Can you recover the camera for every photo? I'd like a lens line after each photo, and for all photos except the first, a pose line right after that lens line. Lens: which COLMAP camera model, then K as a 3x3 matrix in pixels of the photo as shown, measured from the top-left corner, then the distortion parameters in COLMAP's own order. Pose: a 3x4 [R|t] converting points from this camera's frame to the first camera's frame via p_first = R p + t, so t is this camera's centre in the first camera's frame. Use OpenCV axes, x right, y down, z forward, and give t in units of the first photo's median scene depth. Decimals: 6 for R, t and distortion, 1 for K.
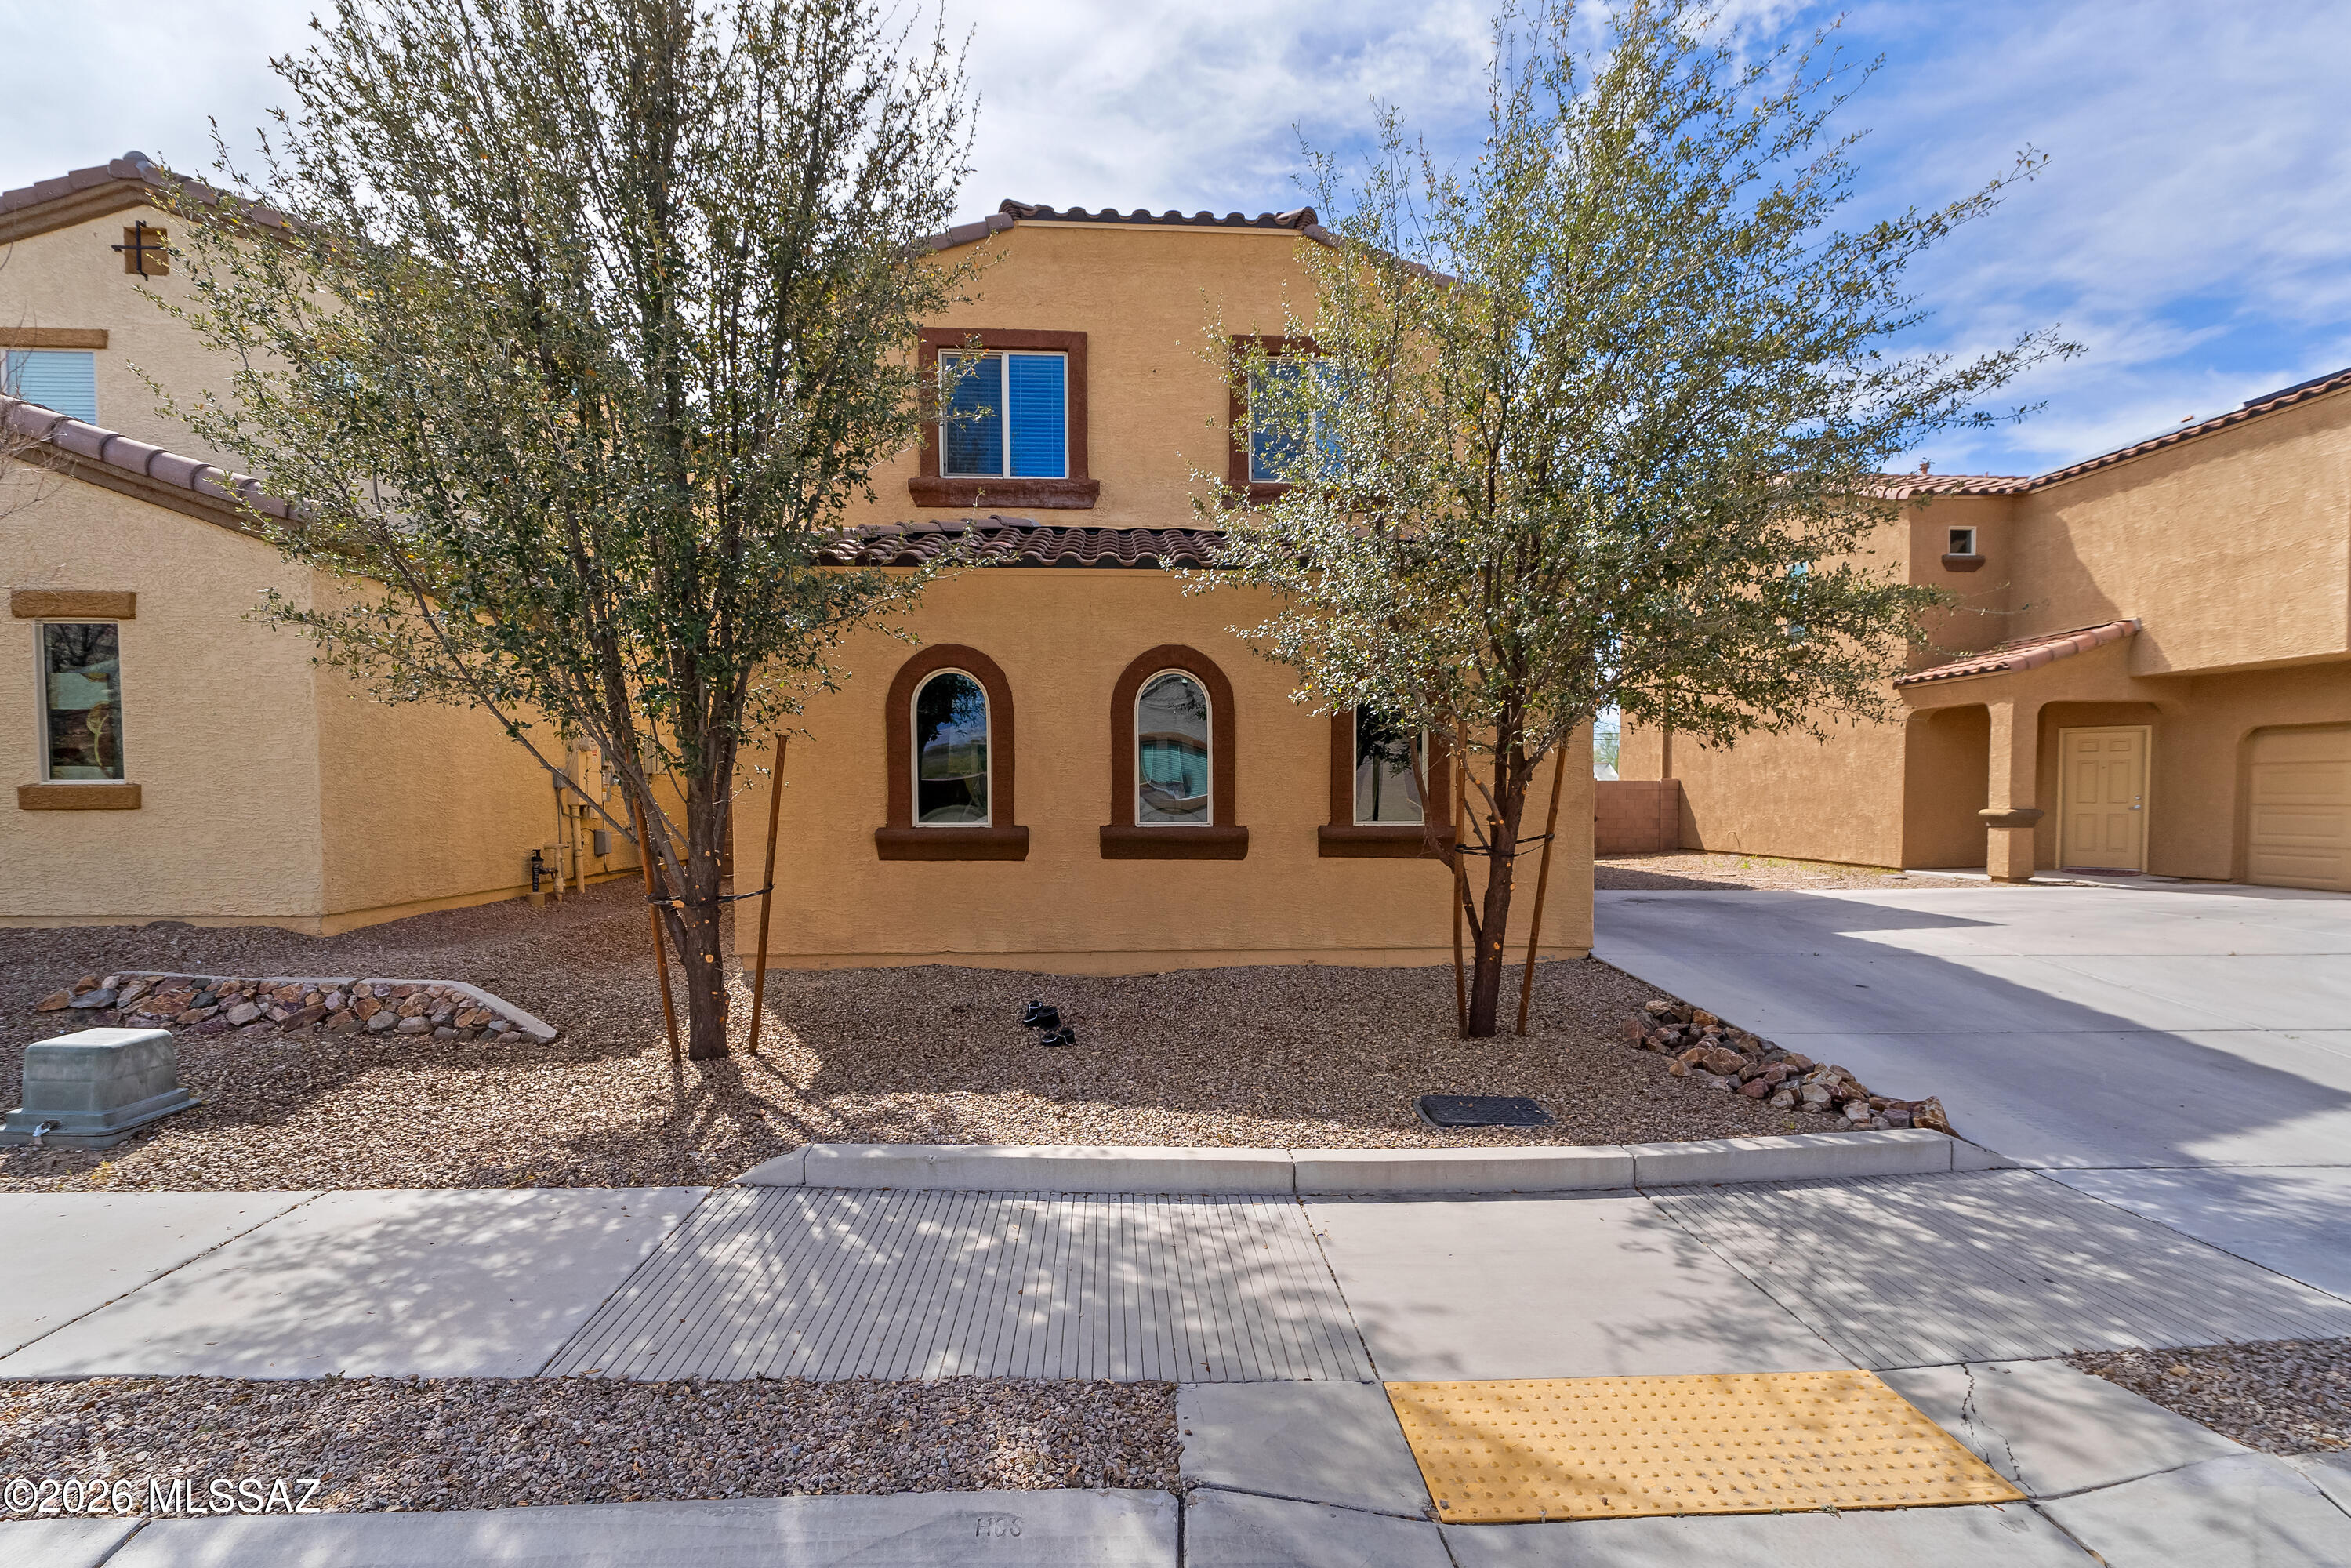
lens RADIAL K [[1085.3, 0, 1160.2], [0, 1085.3, 796.5], [0, 0, 1]] dist [-0.000319, -0.000314]
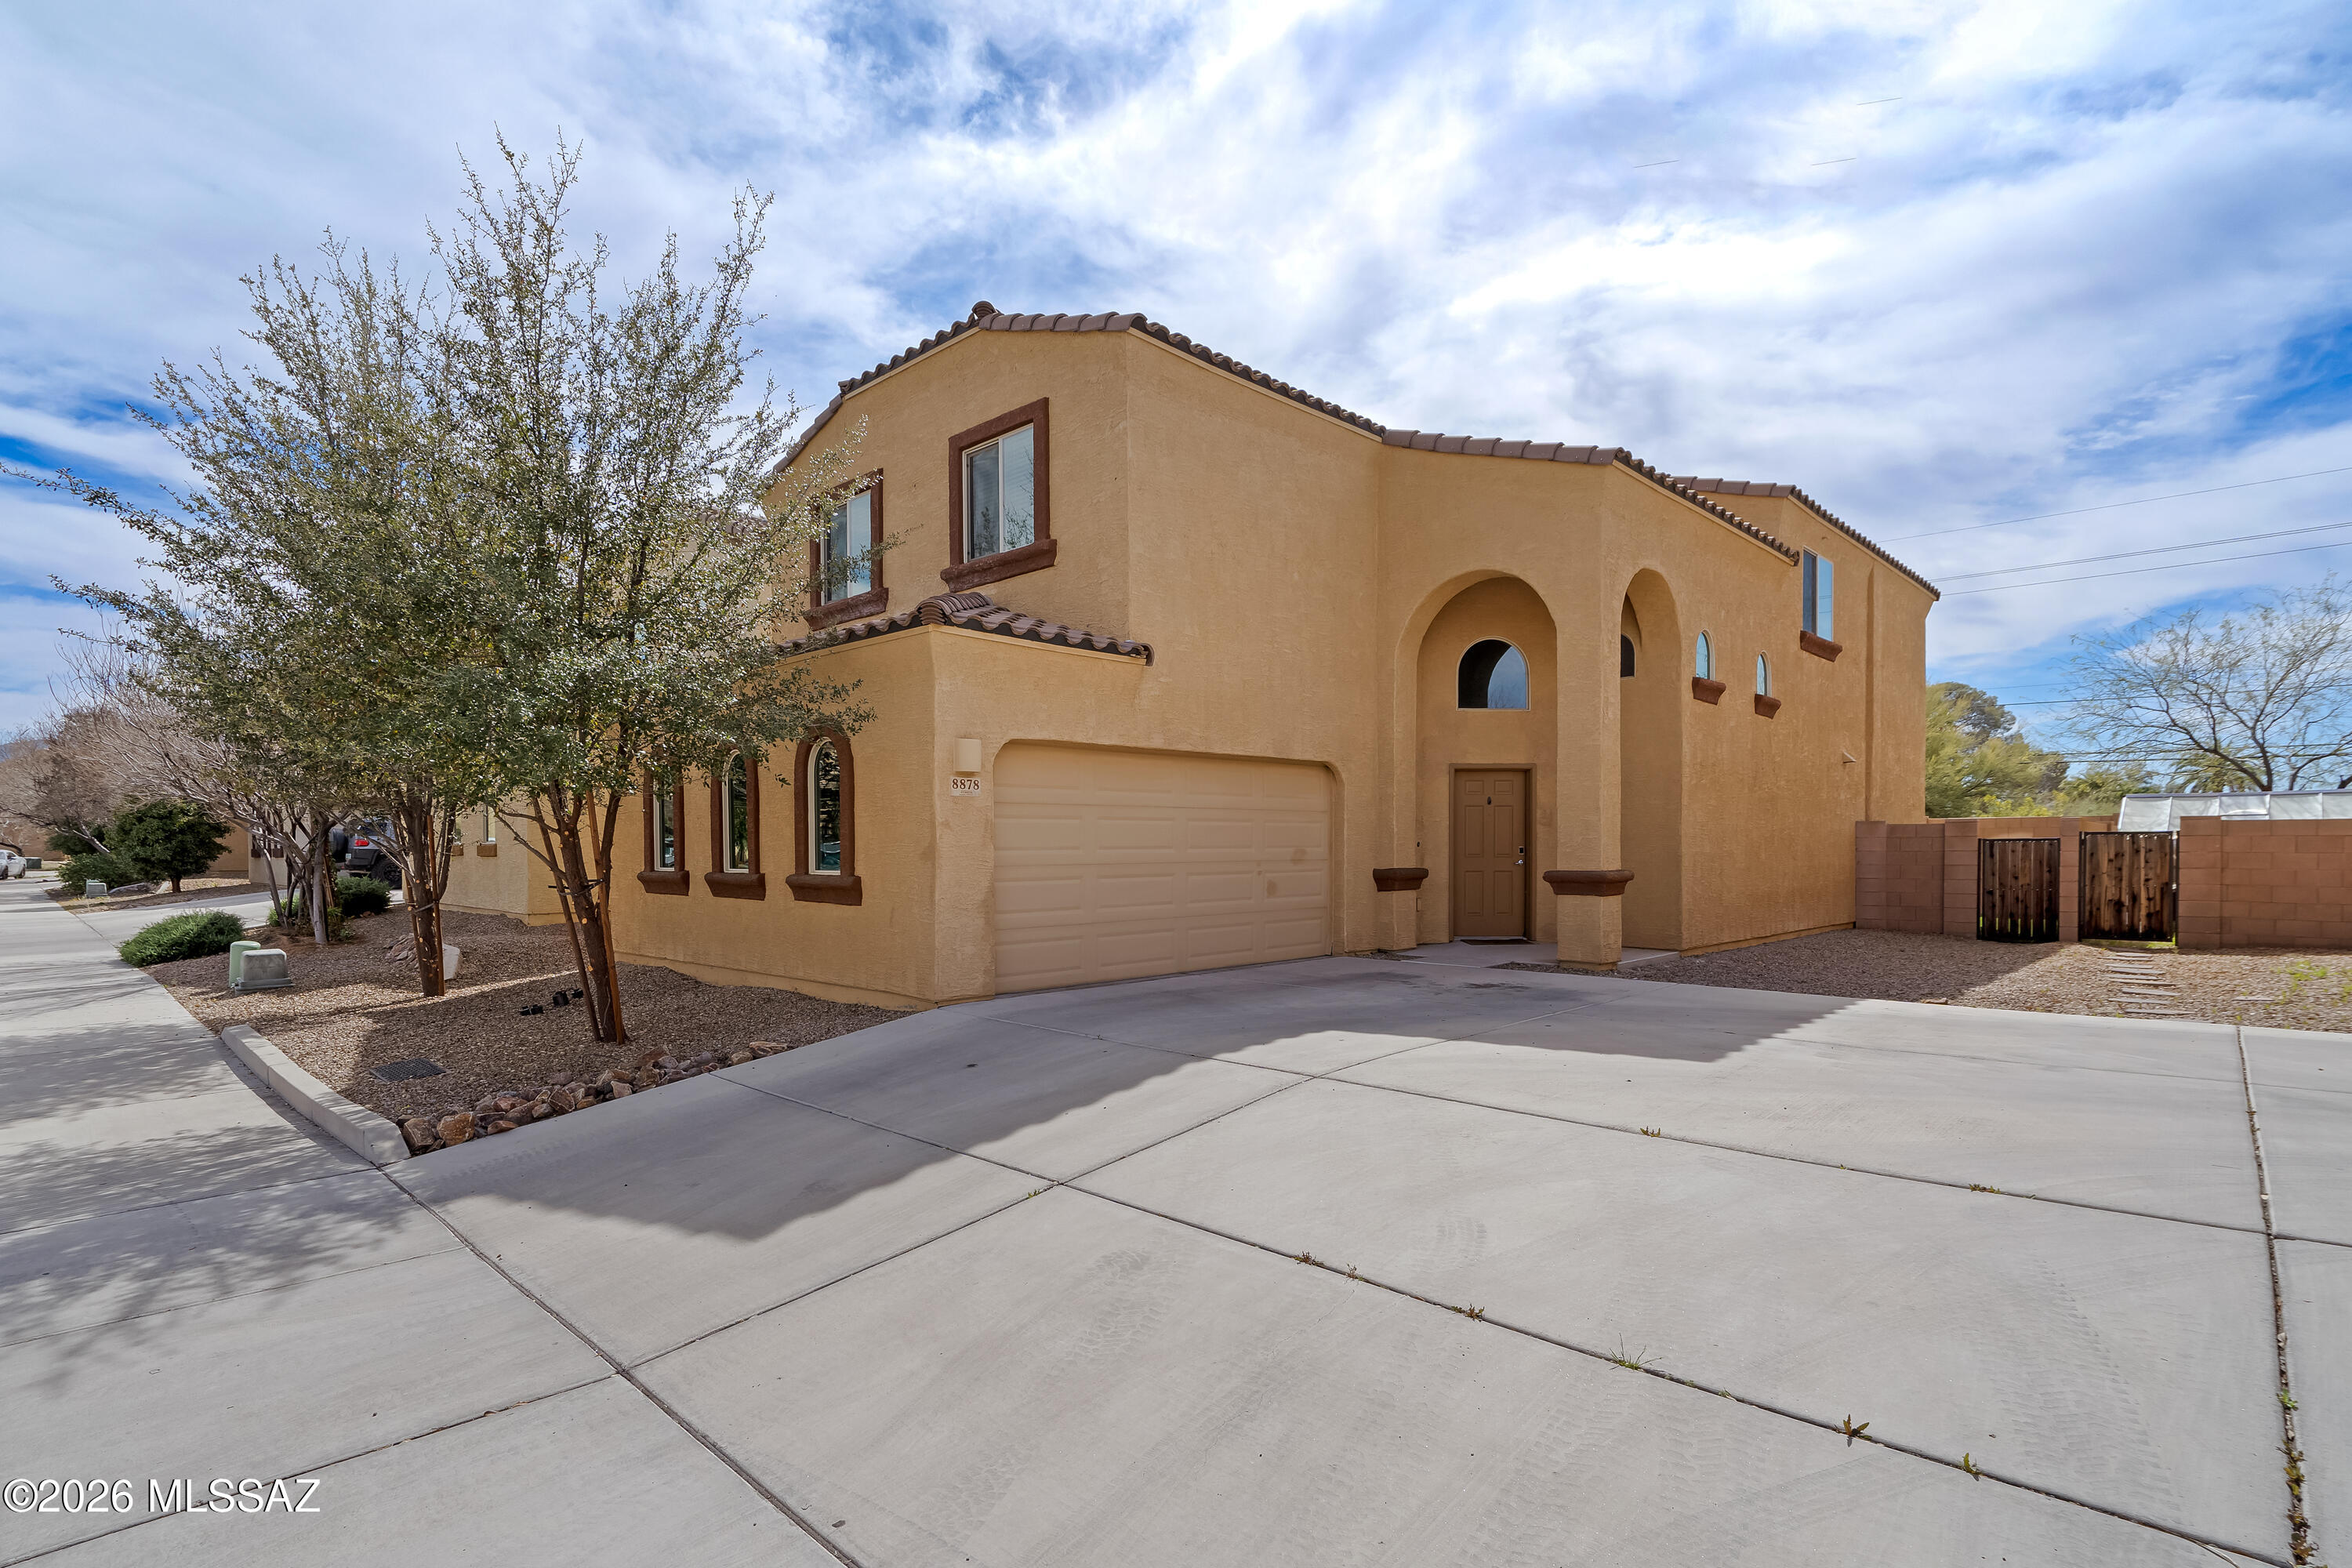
lens RADIAL K [[1138.0, 0, 1181.2], [0, 1138.0, 839.7], [0, 0, 1]] dist [0.000816, -0.000018]
pose [[0.686316, -0.005145, -0.727285, 2.282616], [-0.002932, 0.999947, -0.009840, -0.000498], [0.727297, 0.008886, 0.686265, 0.784726]]
